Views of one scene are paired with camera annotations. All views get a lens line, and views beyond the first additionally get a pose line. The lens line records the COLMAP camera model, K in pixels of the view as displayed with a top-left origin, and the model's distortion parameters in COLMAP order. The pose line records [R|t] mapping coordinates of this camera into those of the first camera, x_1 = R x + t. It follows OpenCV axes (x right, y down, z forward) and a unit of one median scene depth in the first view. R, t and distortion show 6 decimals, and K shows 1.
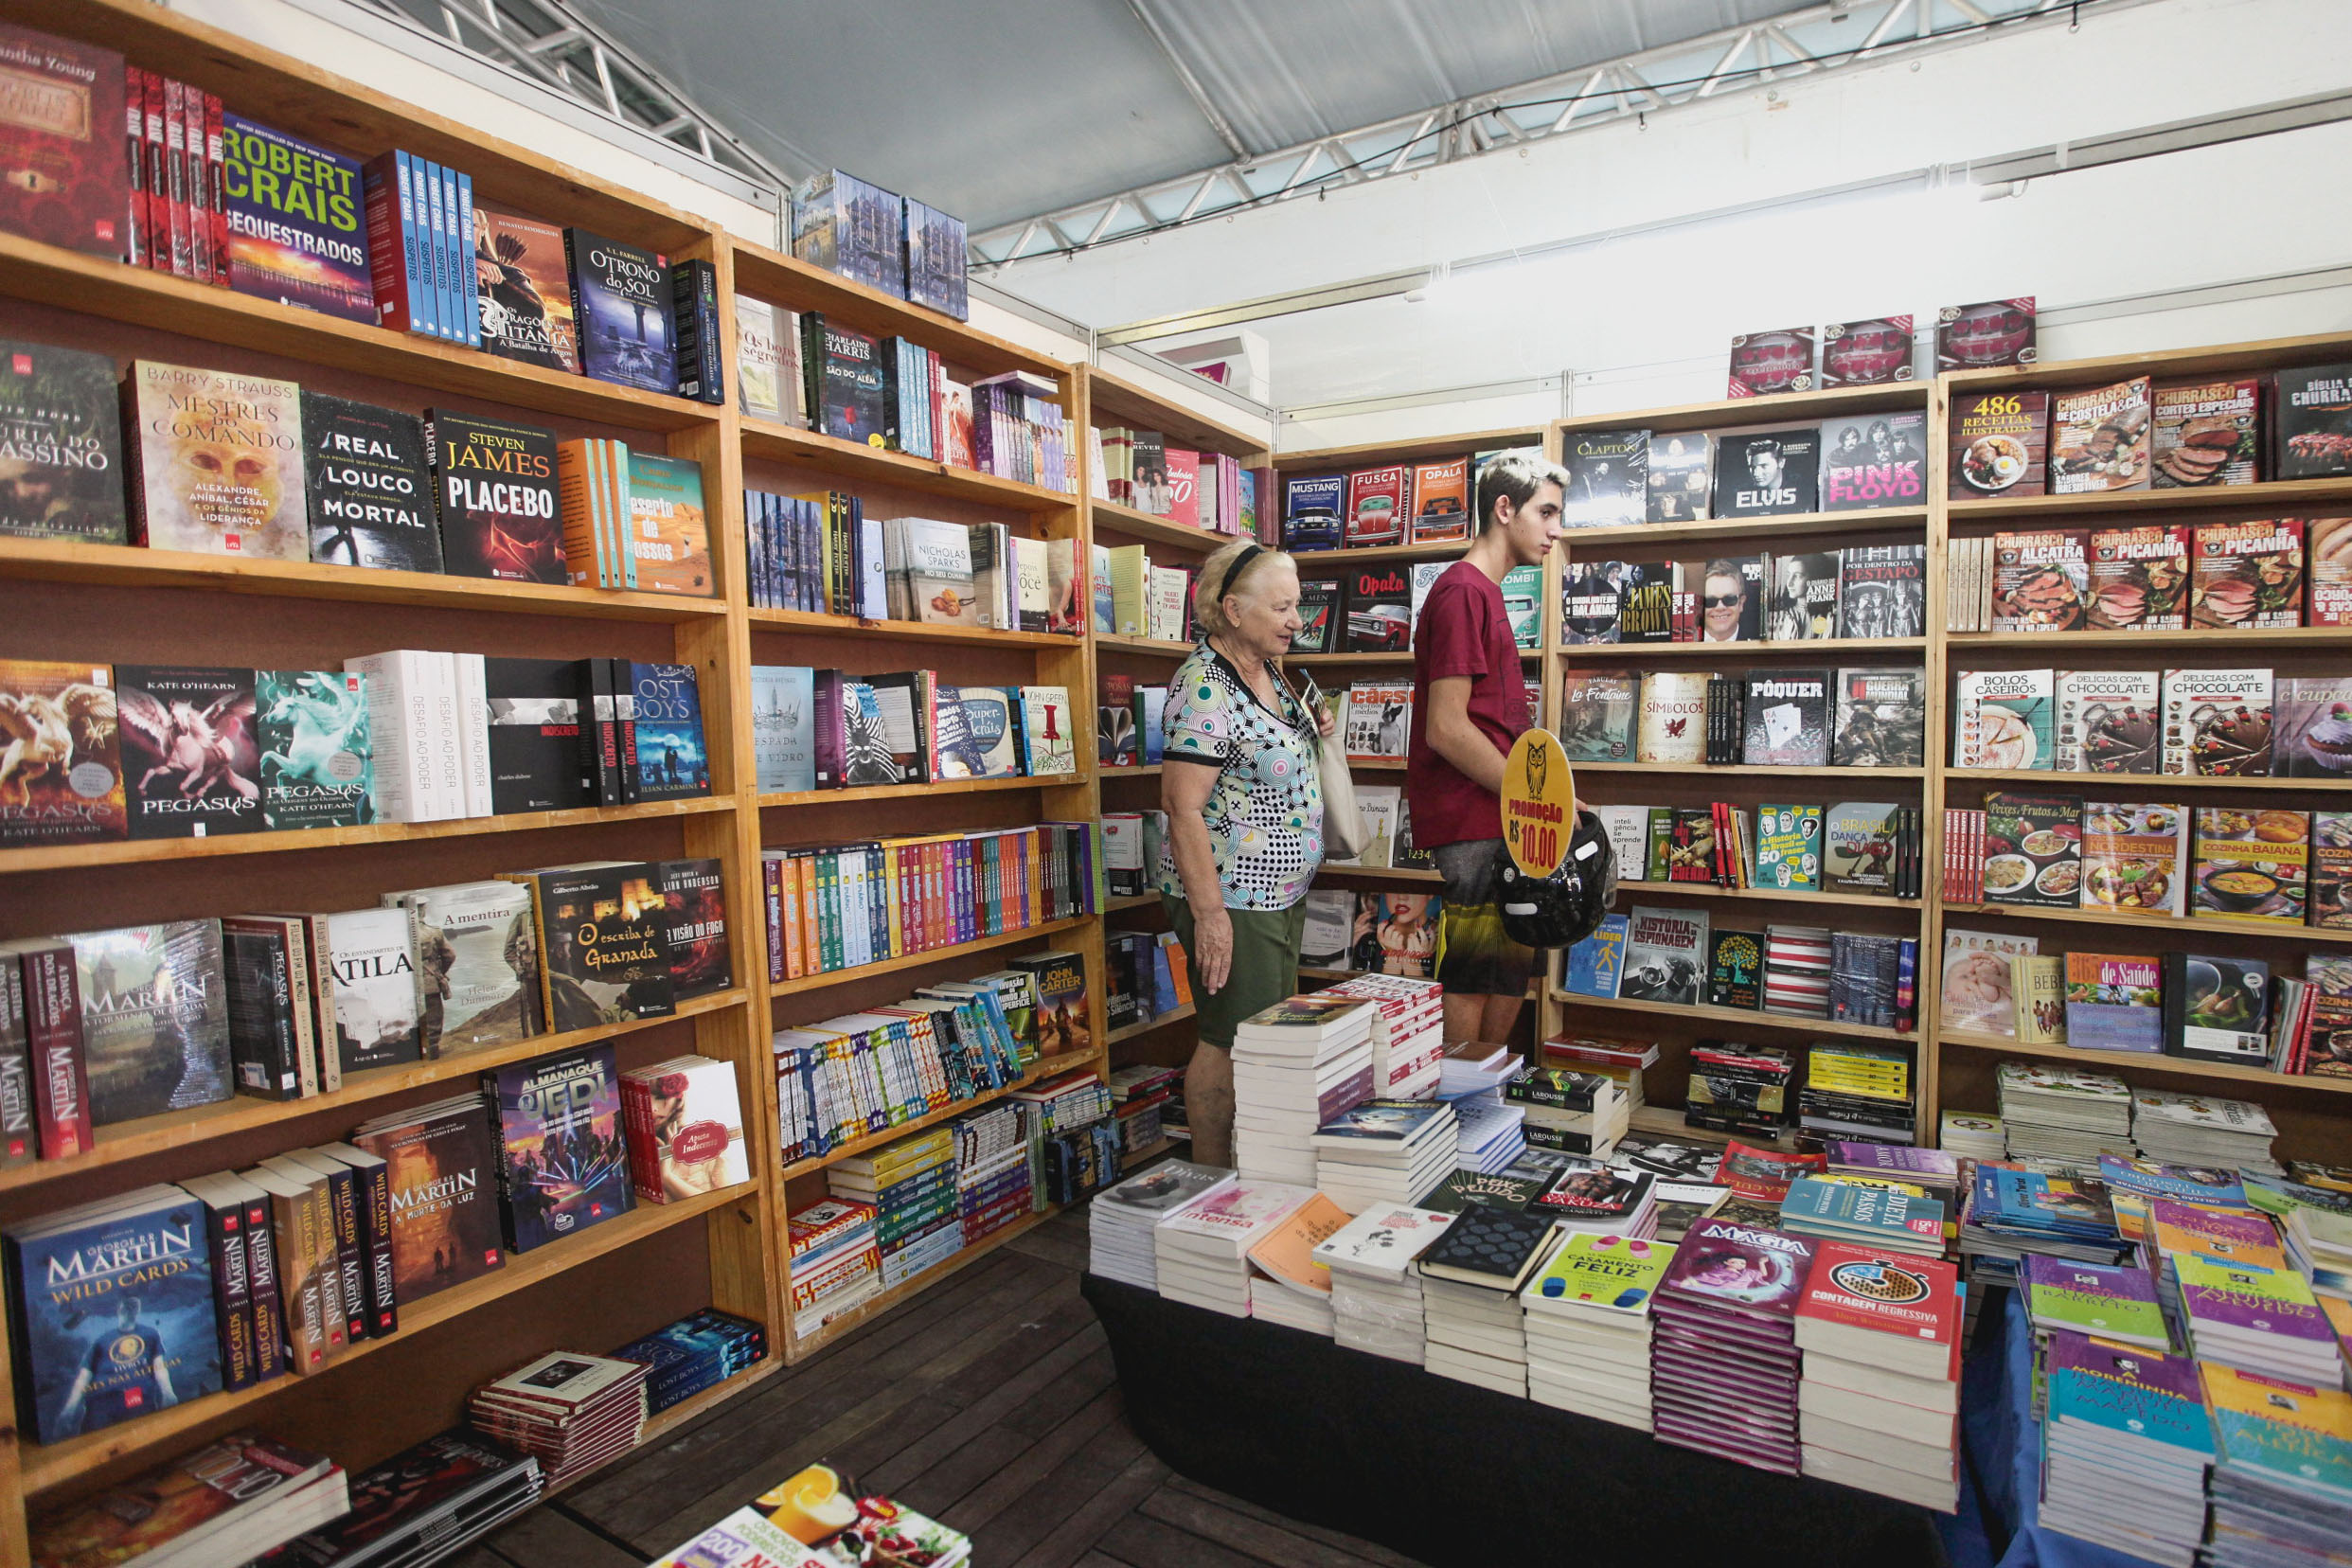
lens RADIAL K [[1119.7, 0, 1176.4], [0, 1119.7, 768.2], [0, 0, 1]] dist [-0.048095, 0.017724]
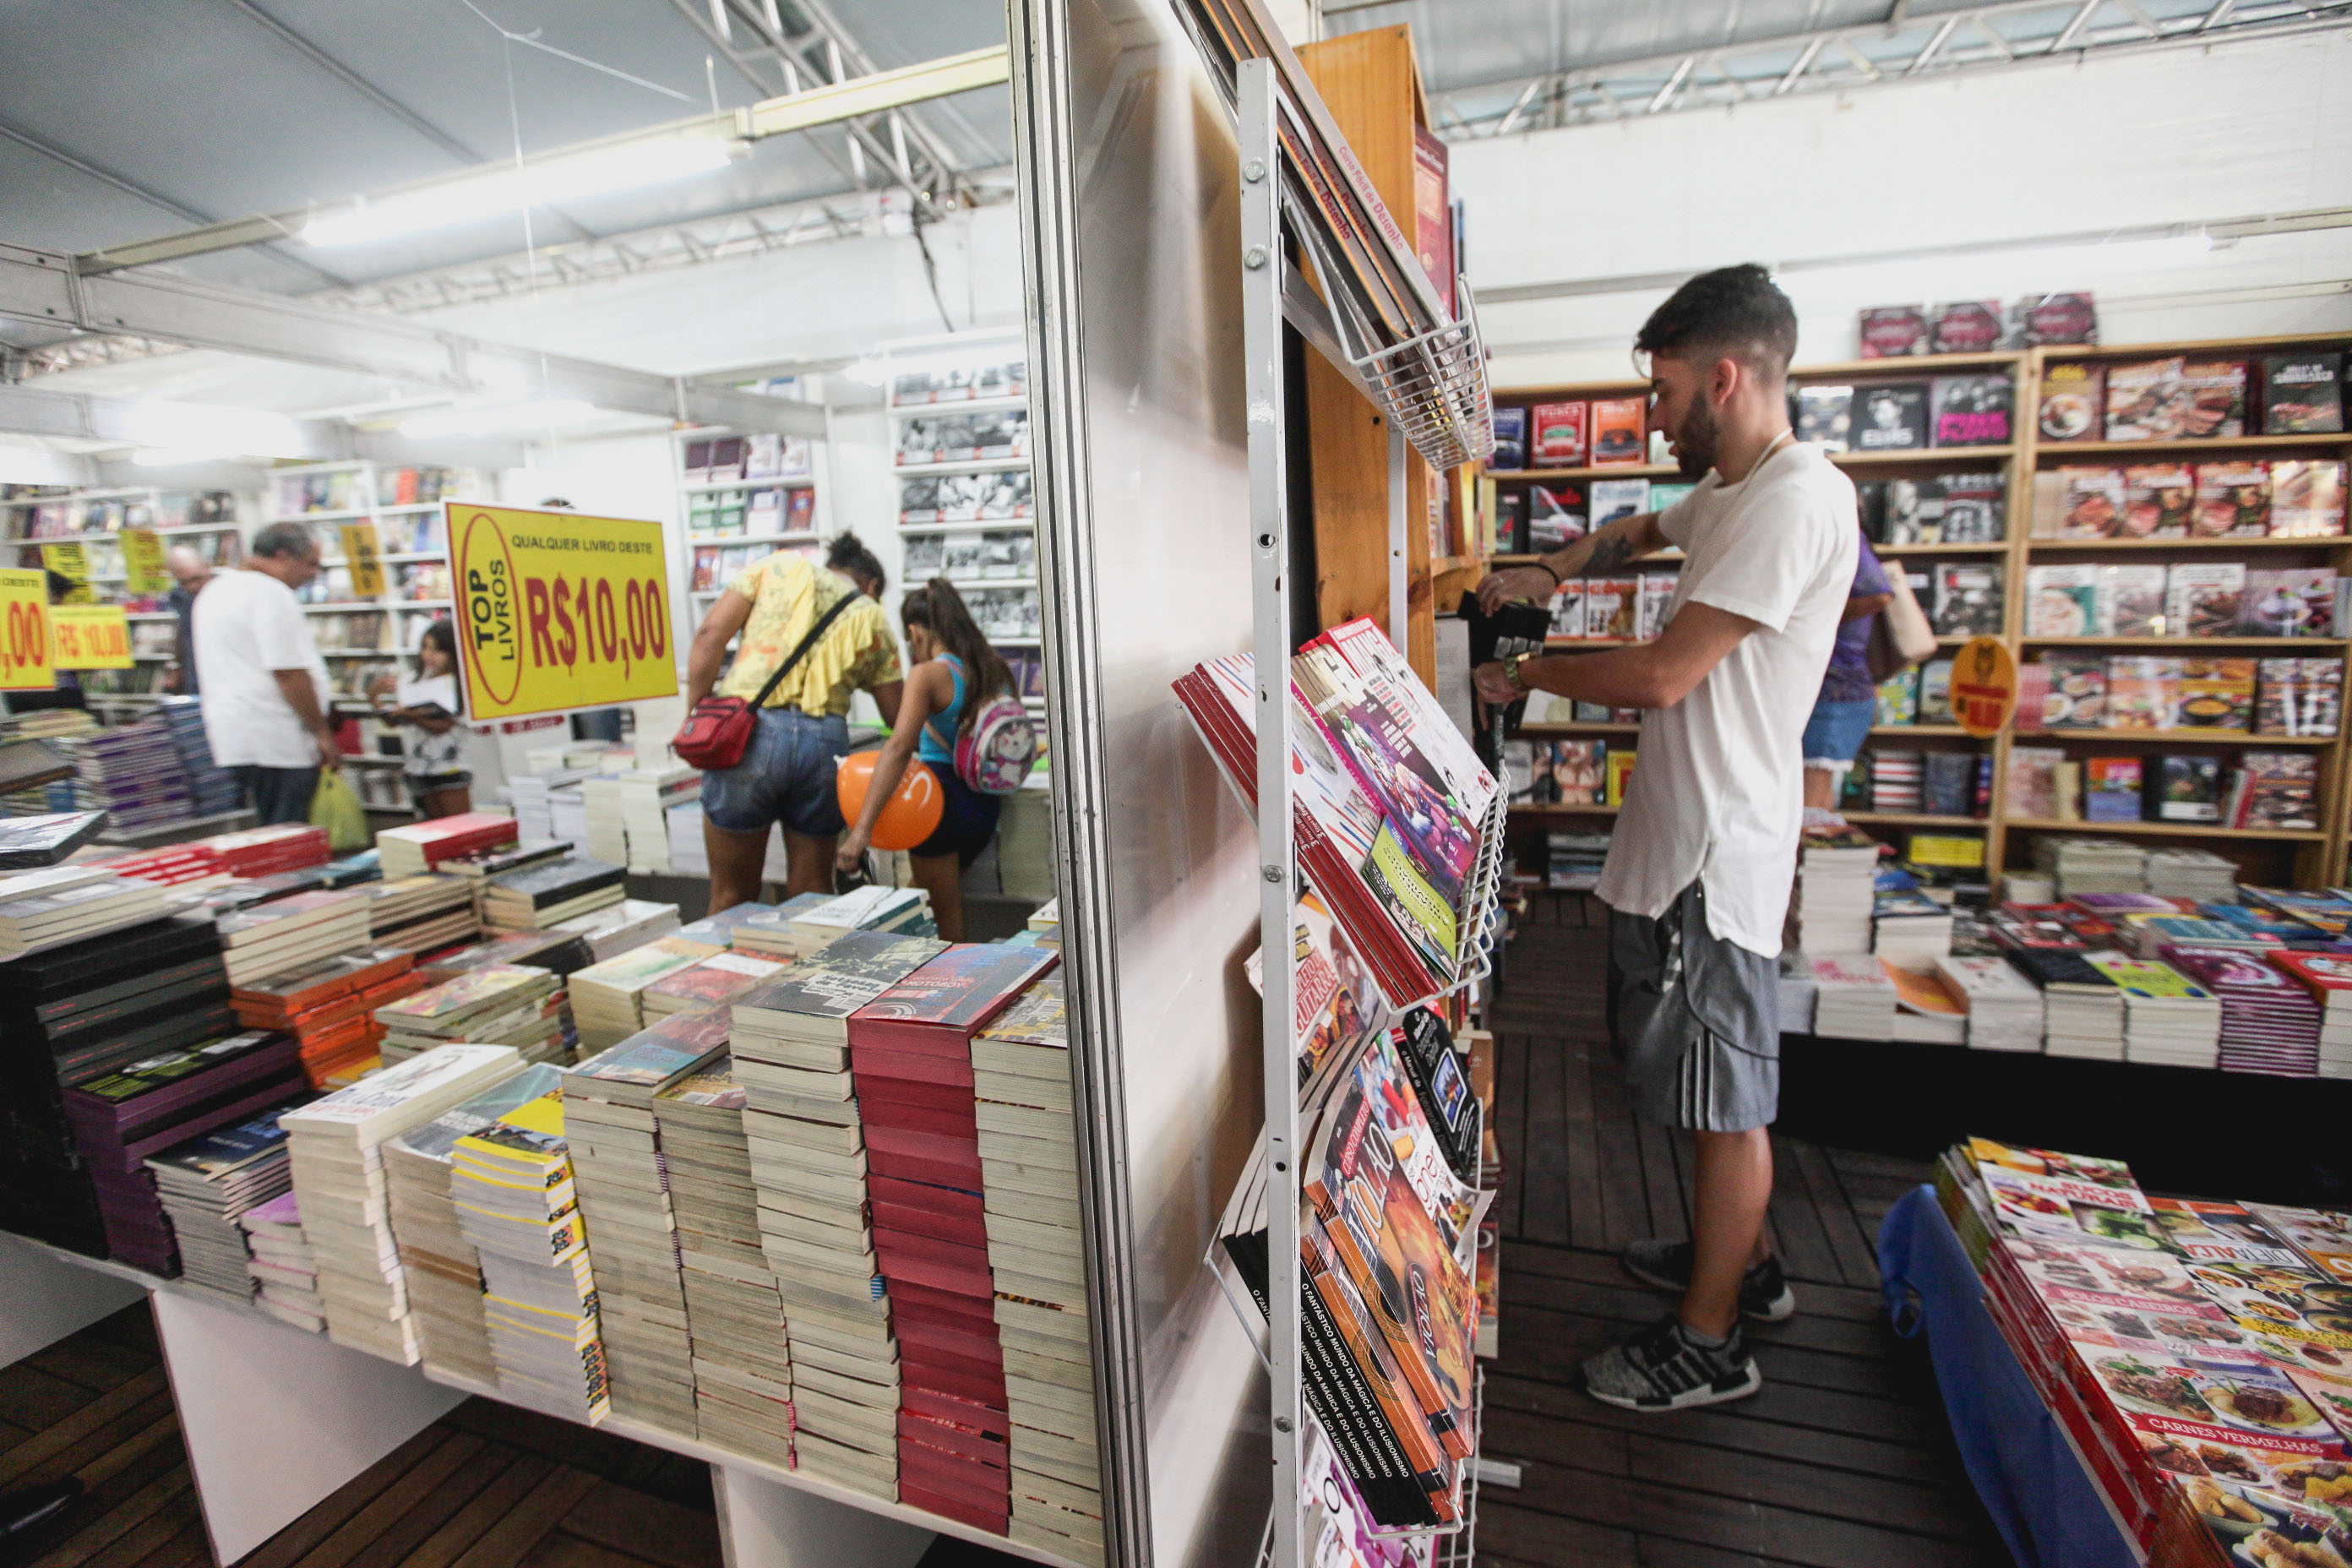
lens RADIAL K [[996.0, 0, 1170.5], [0, 996.0, 740.6], [0, 0, 1]] dist [-0.020629, 0.005942]
pose [[0.978597, -0.059962, 0.196858, -0.658258], [0.036278, 0.991894, 0.121782, -0.062903], [-0.202564, -0.112033, 0.972839, -0.038887]]
